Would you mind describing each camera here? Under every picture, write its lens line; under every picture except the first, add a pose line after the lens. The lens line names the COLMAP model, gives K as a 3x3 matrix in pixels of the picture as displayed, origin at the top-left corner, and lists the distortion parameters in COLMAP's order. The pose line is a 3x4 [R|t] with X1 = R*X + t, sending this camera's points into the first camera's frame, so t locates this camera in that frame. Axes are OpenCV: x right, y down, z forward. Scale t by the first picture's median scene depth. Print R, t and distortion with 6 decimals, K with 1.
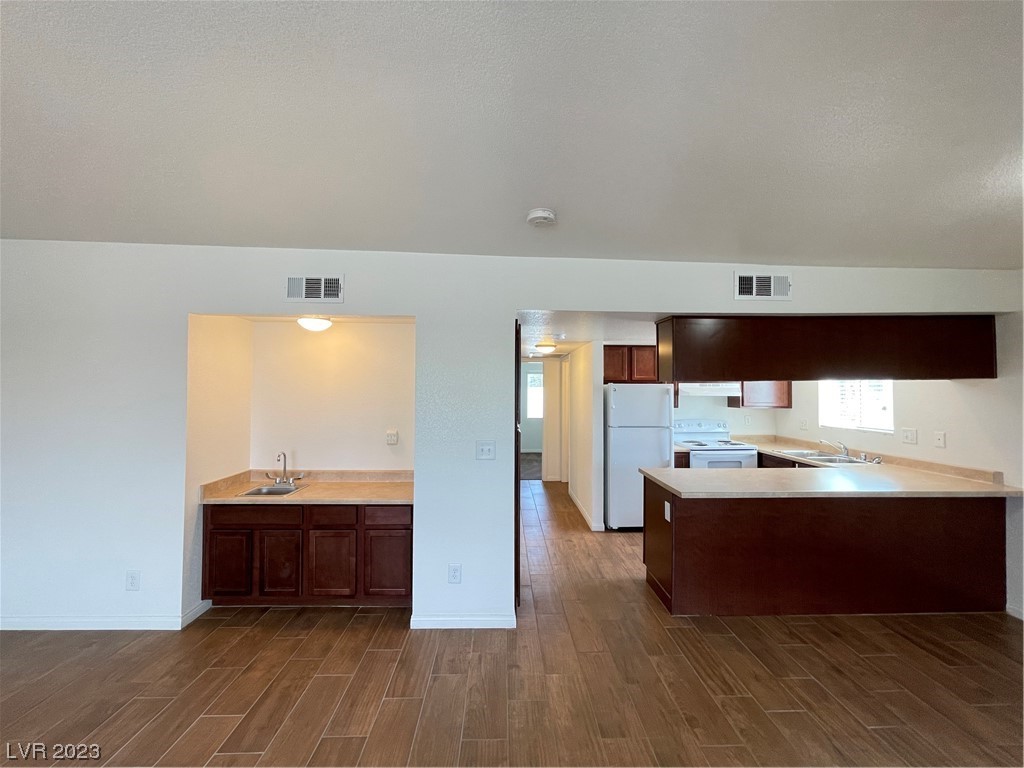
lens RADIAL K [[410.5, 0, 515.6], [0, 410.5, 385.5], [0, 0, 1]] dist [0.001715, 0.000430]
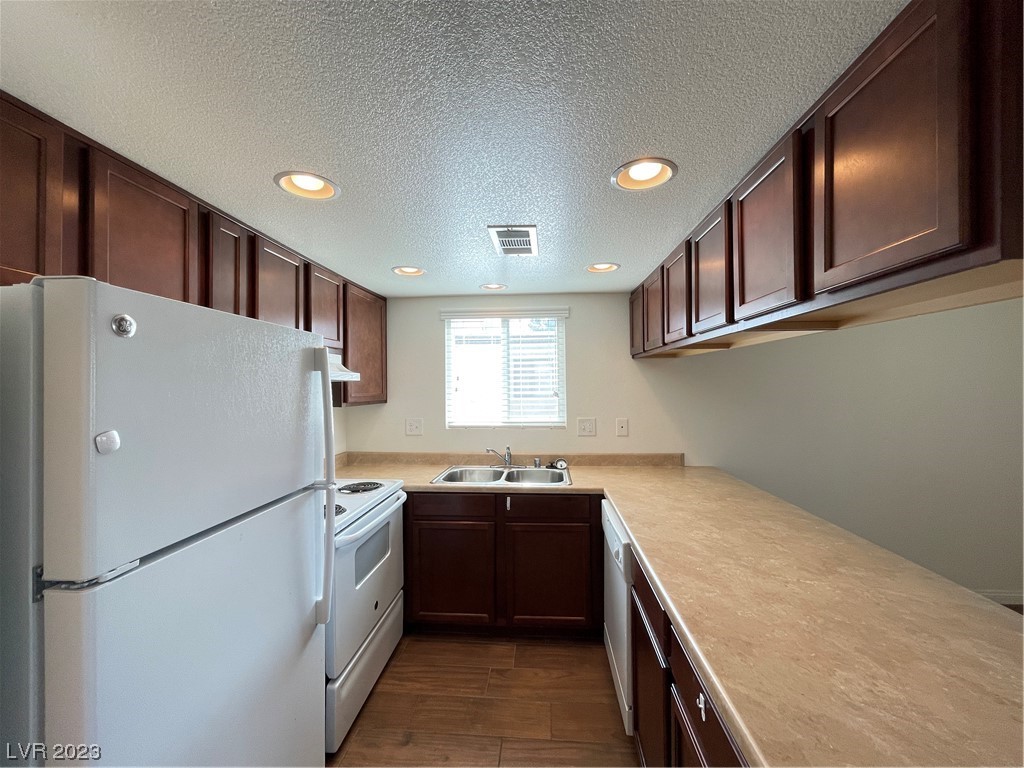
lens RADIAL K [[410.5, 0, 510.1], [0, 410.5, 384.5], [0, 0, 1]] dist [0.001715, 0.000430]
pose [[0.108631, 0.001682, 0.994081, 0.142108], [-0.004119, 0.999991, -0.001242, 0.043589], [-0.994074, -0.003960, 0.108637, 1.149318]]
